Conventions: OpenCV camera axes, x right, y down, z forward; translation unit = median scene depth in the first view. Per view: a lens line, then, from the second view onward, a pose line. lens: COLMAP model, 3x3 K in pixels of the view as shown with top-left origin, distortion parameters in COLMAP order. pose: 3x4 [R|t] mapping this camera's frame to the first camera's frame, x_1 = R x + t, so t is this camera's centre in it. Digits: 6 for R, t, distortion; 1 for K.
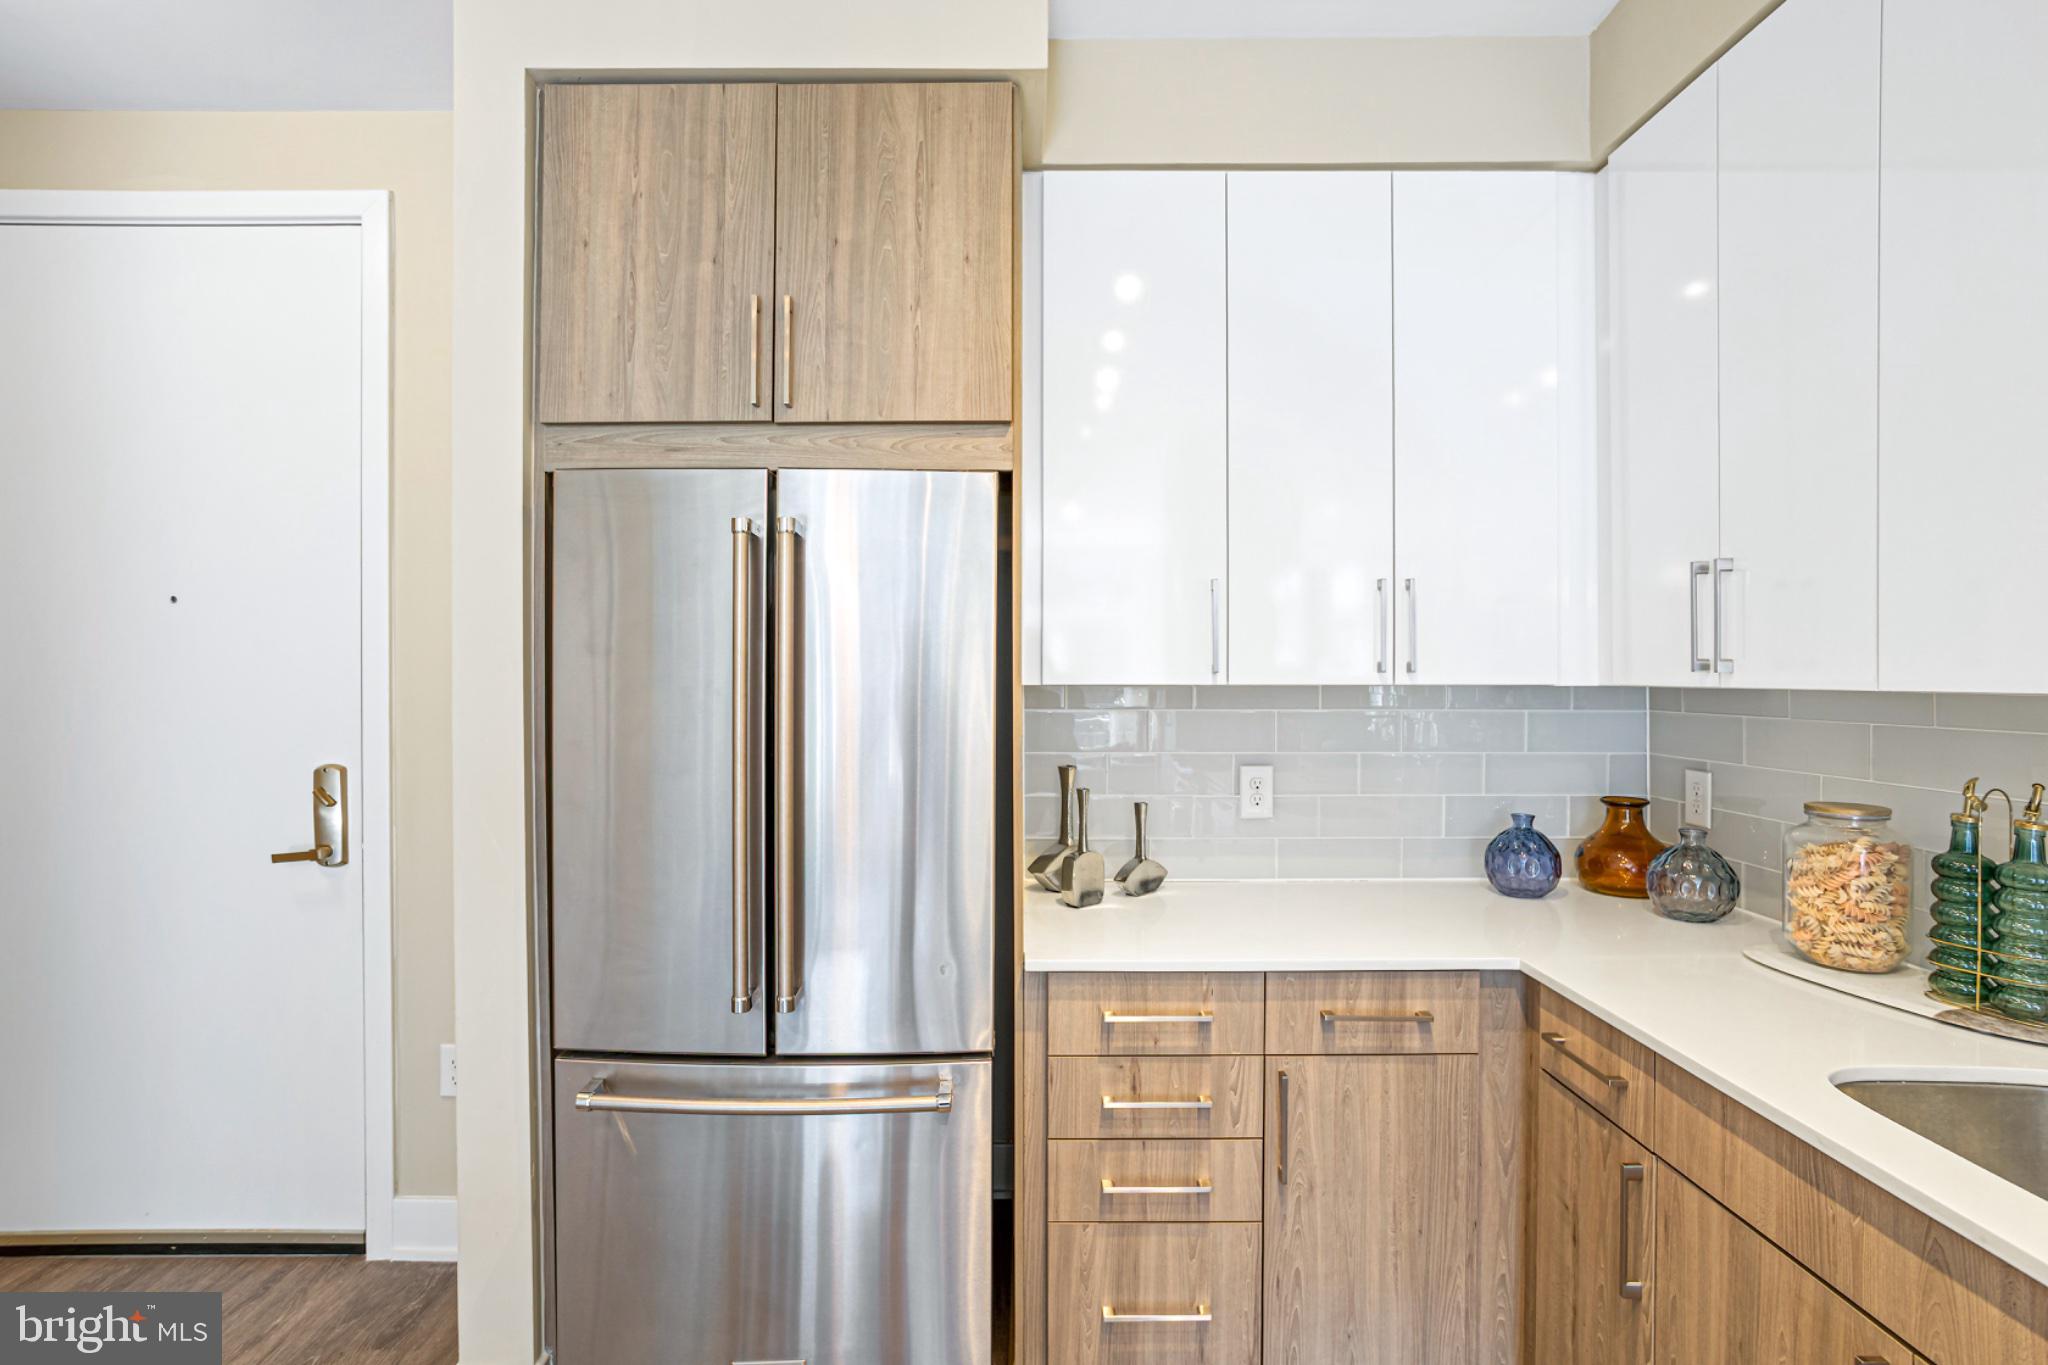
lens RADIAL K [[966.3, 0, 1019.2], [0, 966.3, 674.6], [0, 0, 1]] dist [-0.040645, 0.024918]
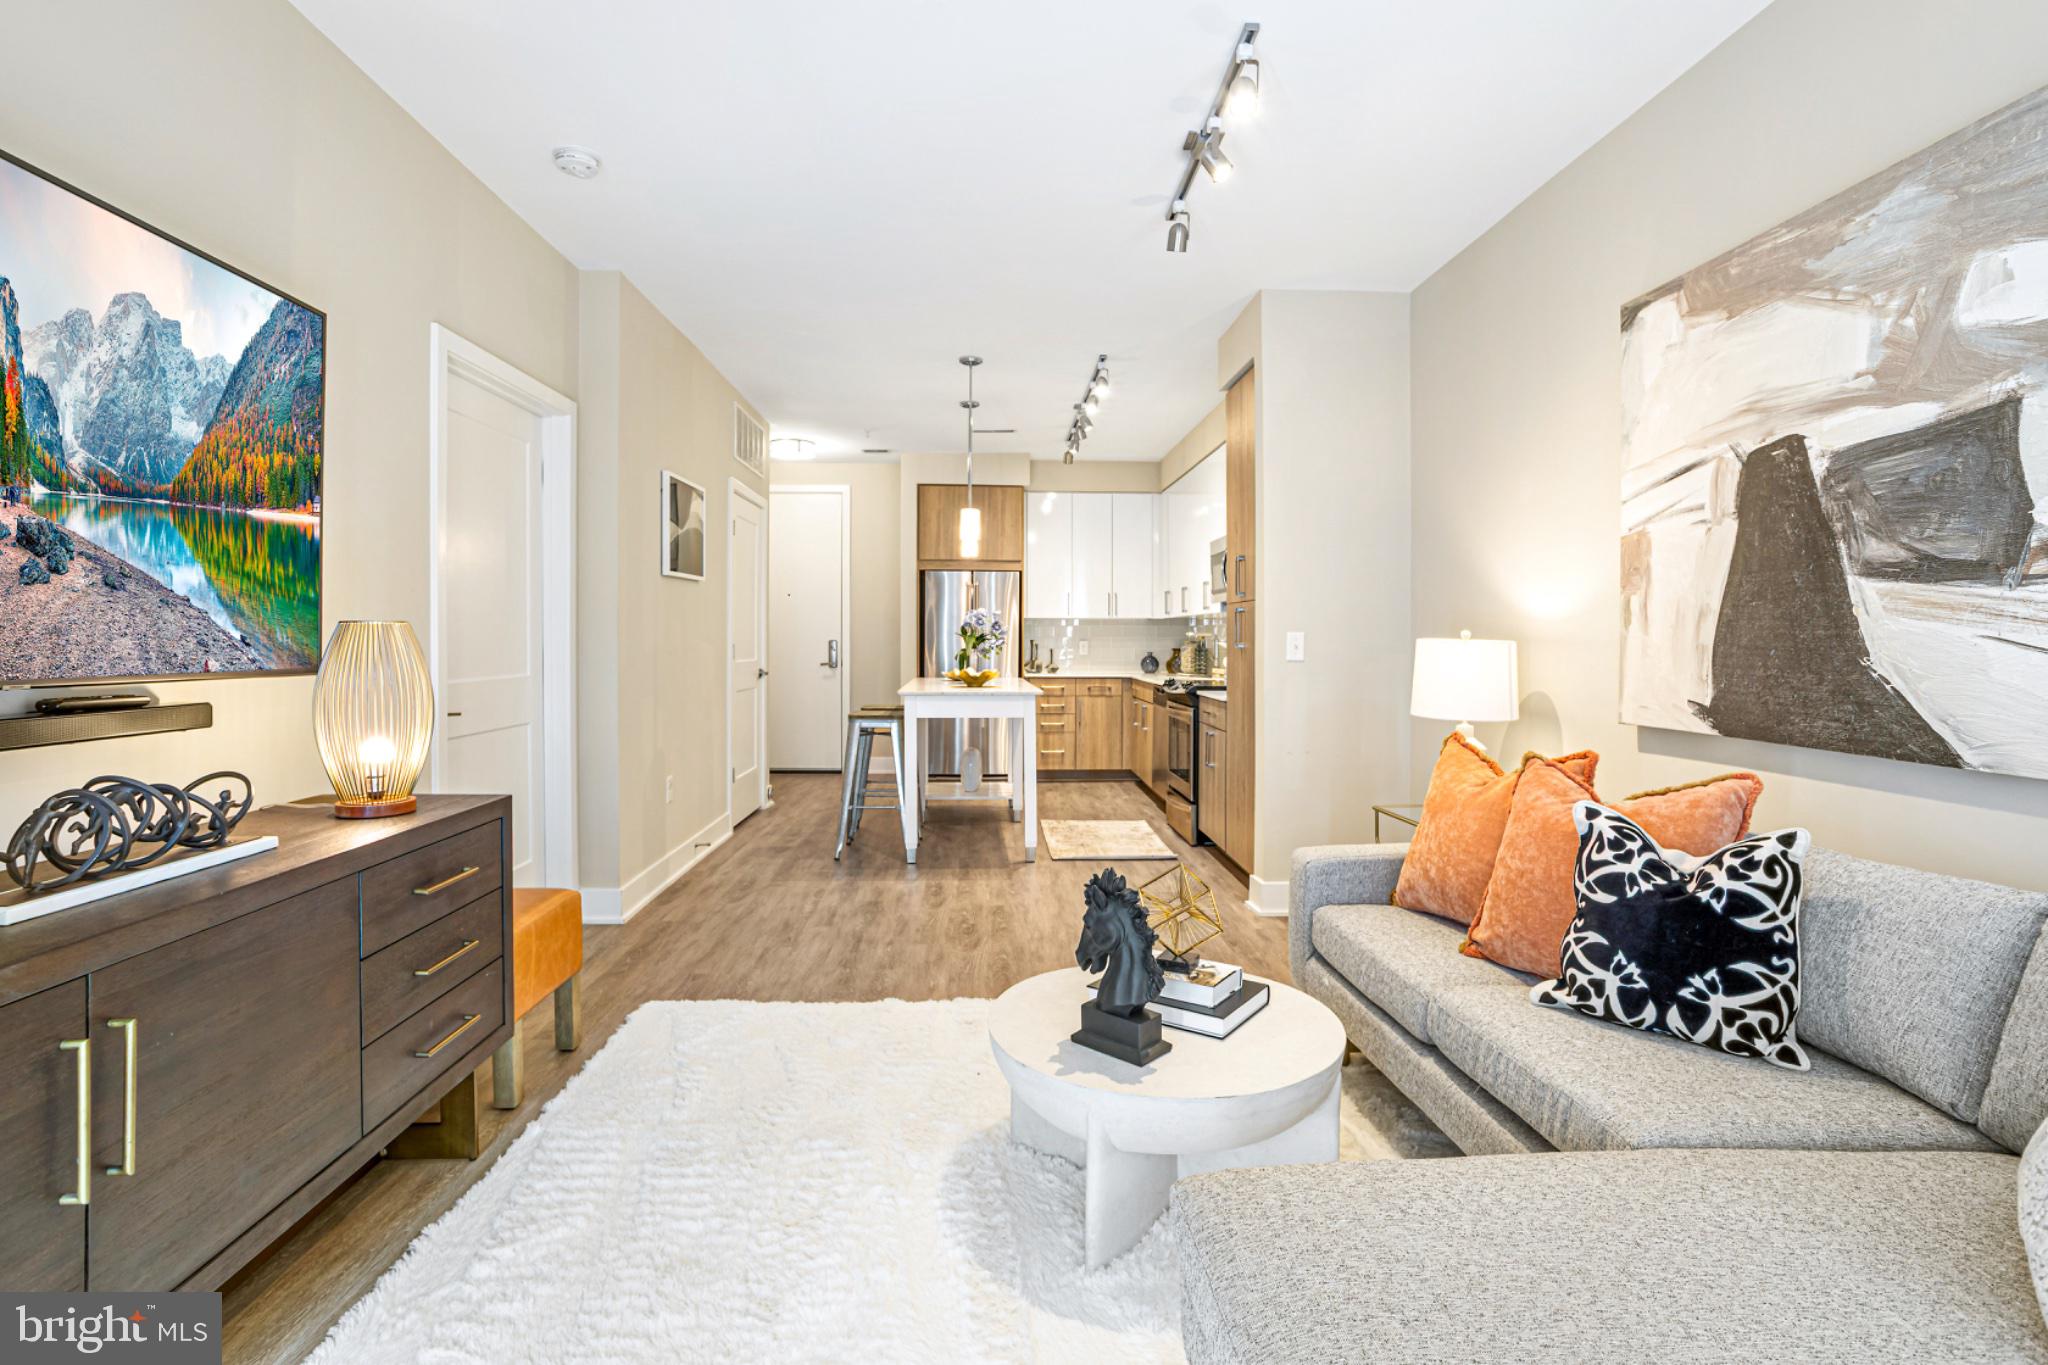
lens RADIAL K [[994.0, 0, 1025.4], [0, 994.0, 652.7], [0, 0, 1]] dist [-0.051187, 0.030155]
pose [[0.998088, -0.000849, 0.061811, -0.295549], [-0.000194, 0.999858, 0.016862, 0.106331], [-0.061816, -0.016842, 0.997945, -3.907365]]
